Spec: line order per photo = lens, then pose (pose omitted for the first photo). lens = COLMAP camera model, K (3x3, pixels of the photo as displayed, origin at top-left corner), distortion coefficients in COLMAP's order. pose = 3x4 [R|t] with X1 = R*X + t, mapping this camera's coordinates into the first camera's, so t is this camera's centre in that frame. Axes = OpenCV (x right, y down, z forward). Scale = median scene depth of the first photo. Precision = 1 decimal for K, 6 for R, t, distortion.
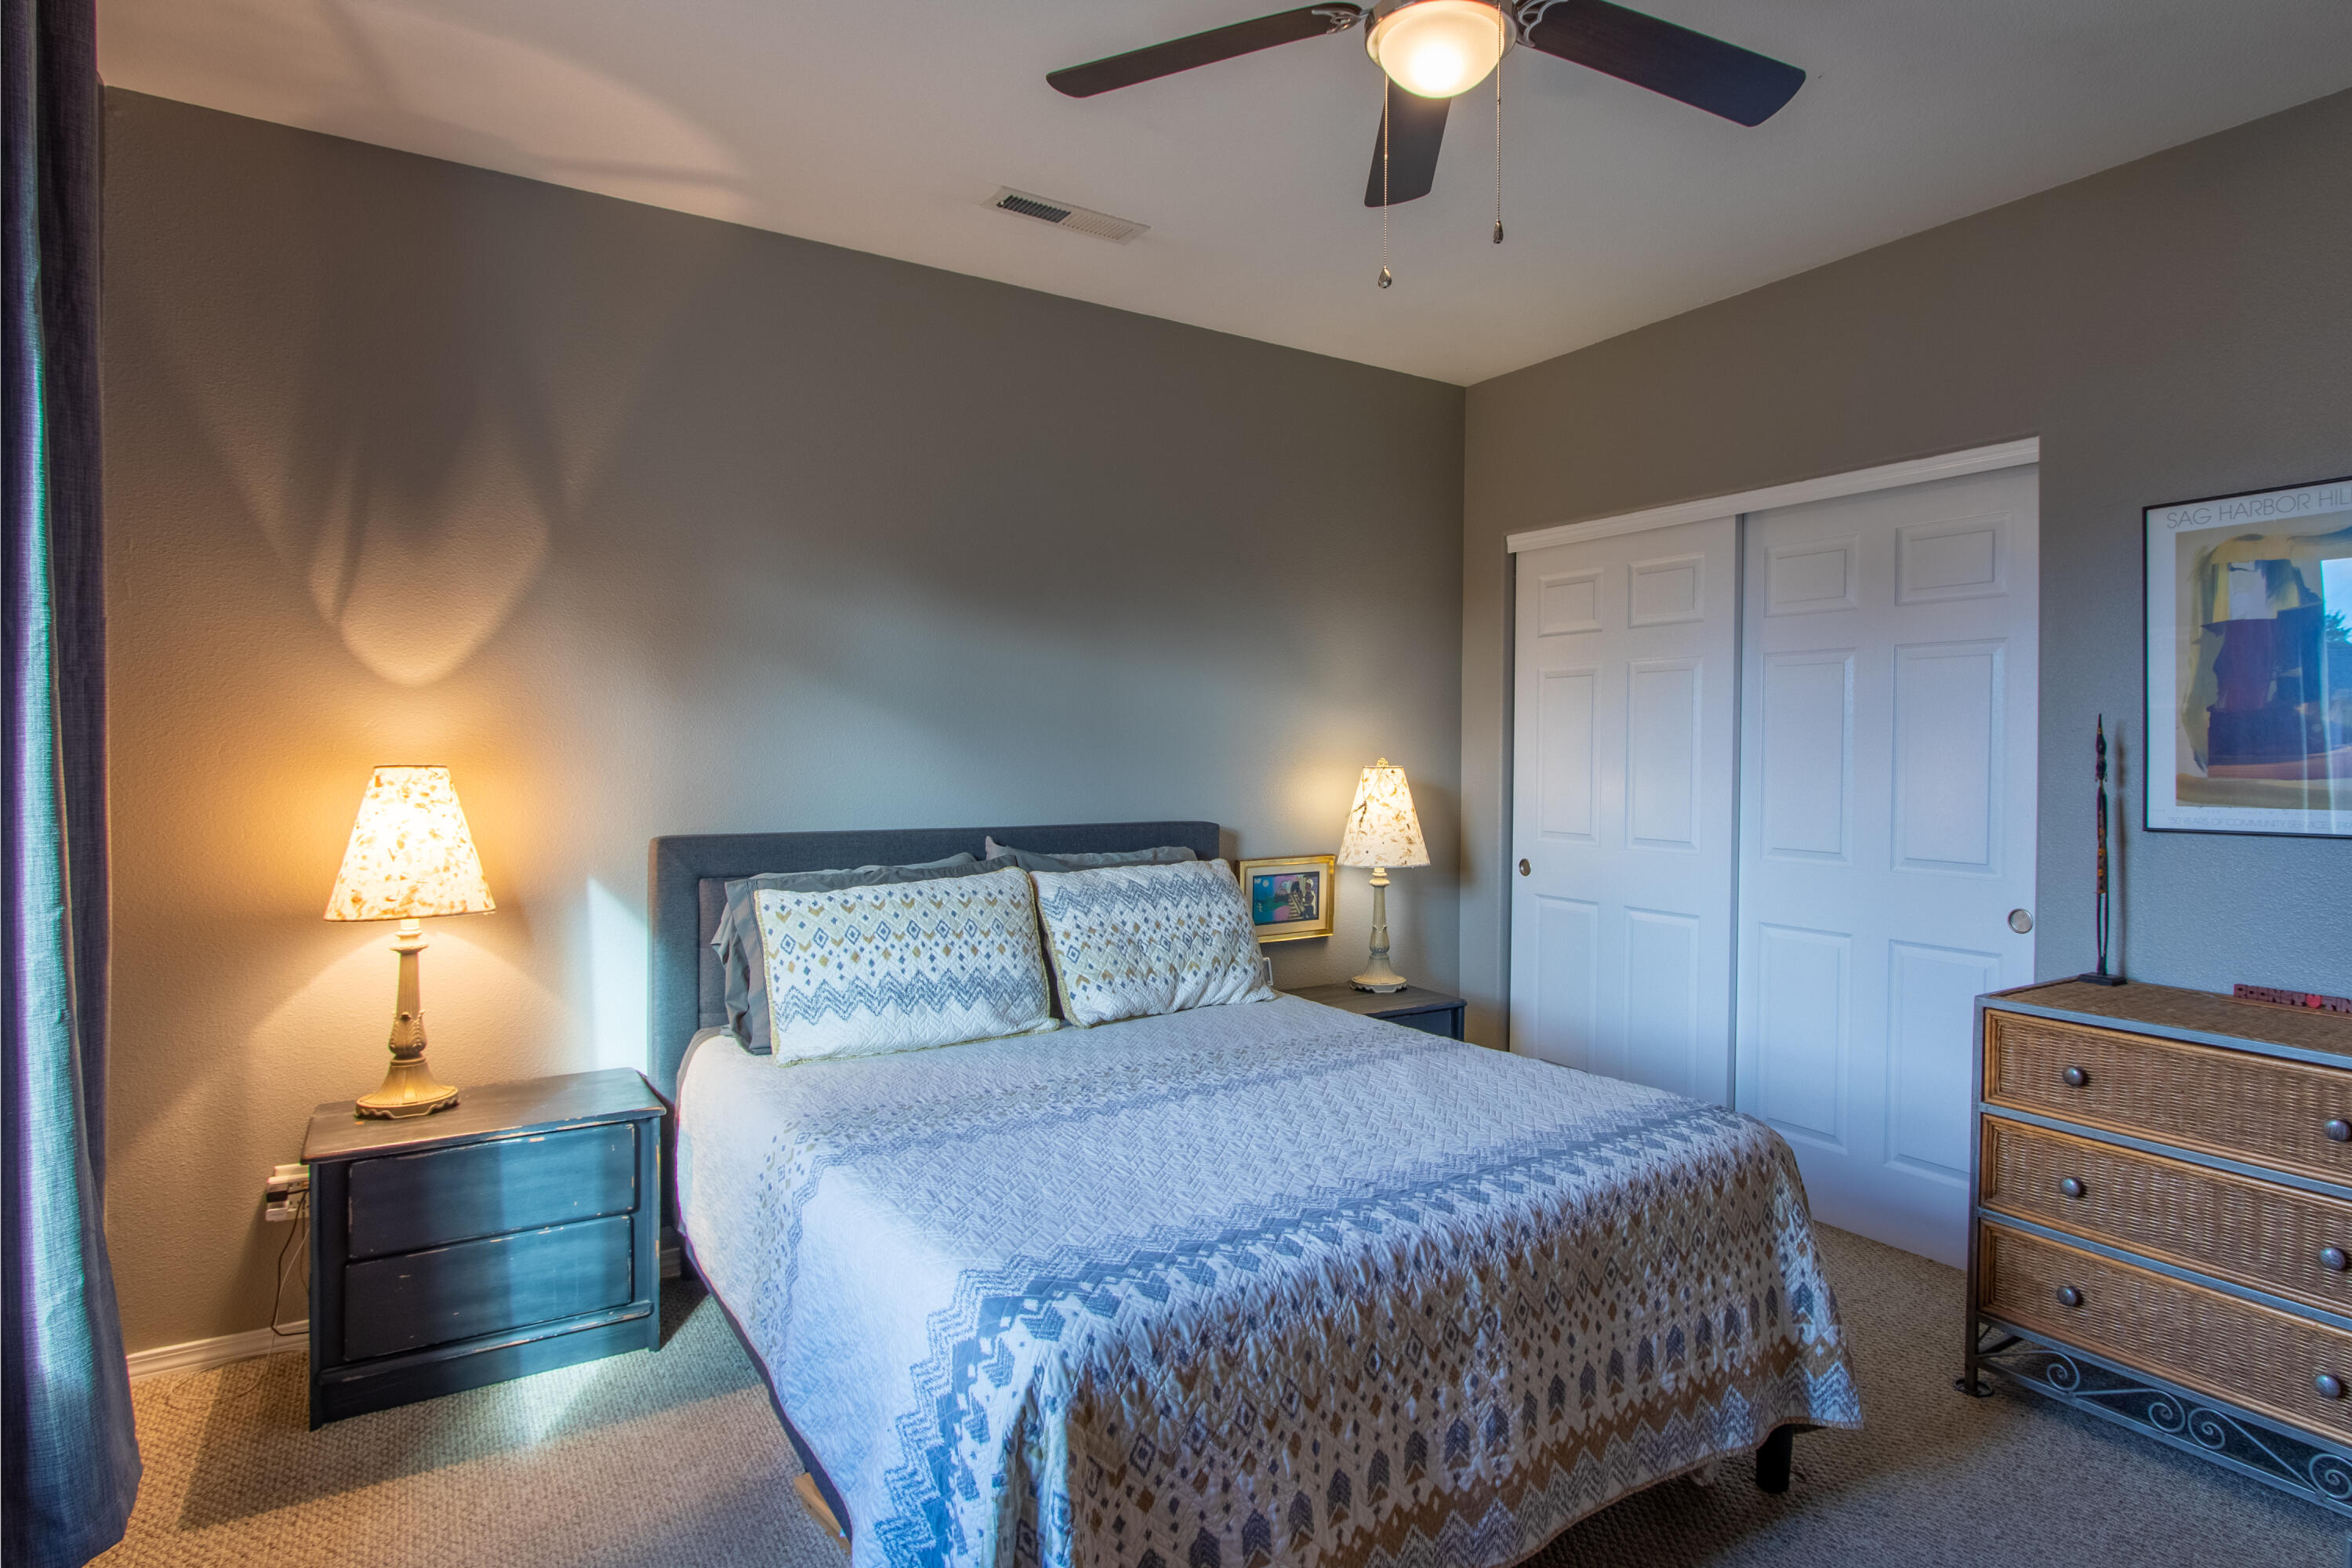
lens RADIAL K [[1246.6, 0, 1176.0], [0, 1246.6, 784.0], [0, 0, 1]] dist [-0.008726, 0.000025]
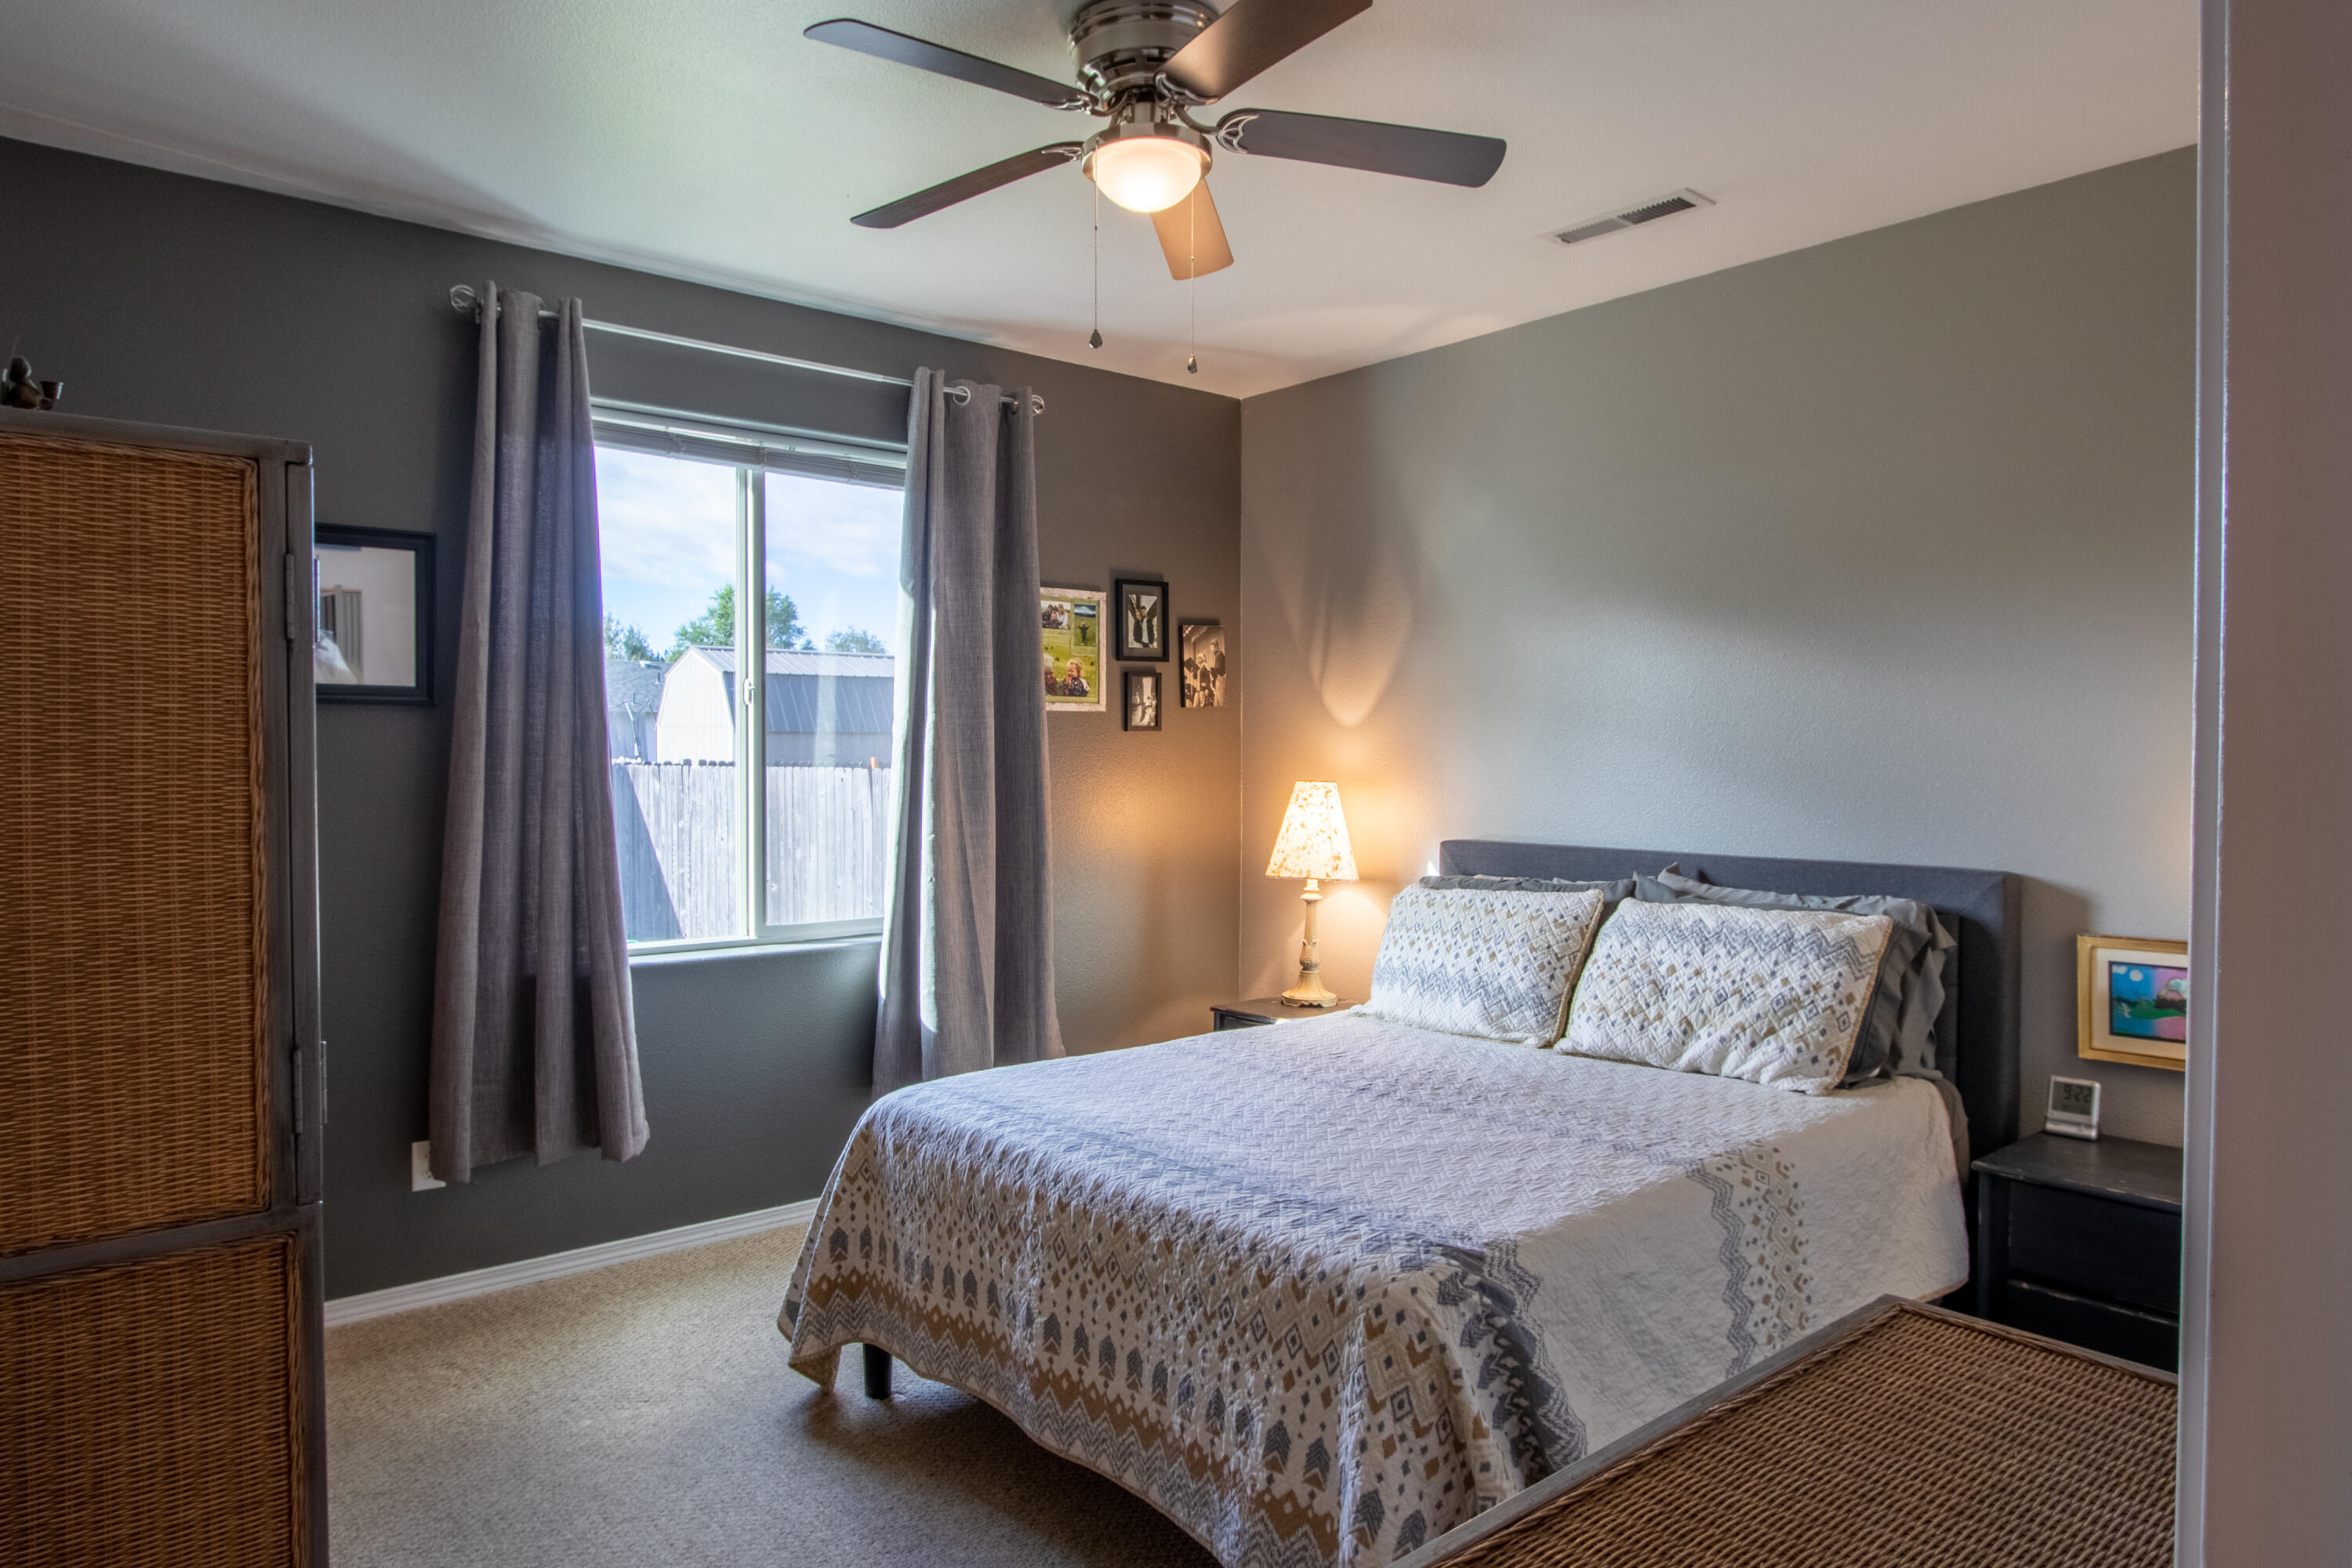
lens RADIAL K [[1264.5, 0, 1142.5], [0, 1264.5, 789.2], [0, 0, 1]] dist [-0.016418, 0.016009]
pose [[0.174362, 0.018445, -0.984509, 1.084067], [-0.022599, 0.999636, 0.014726, -0.027647], [0.984422, 0.019681, 0.174716, 0.627219]]
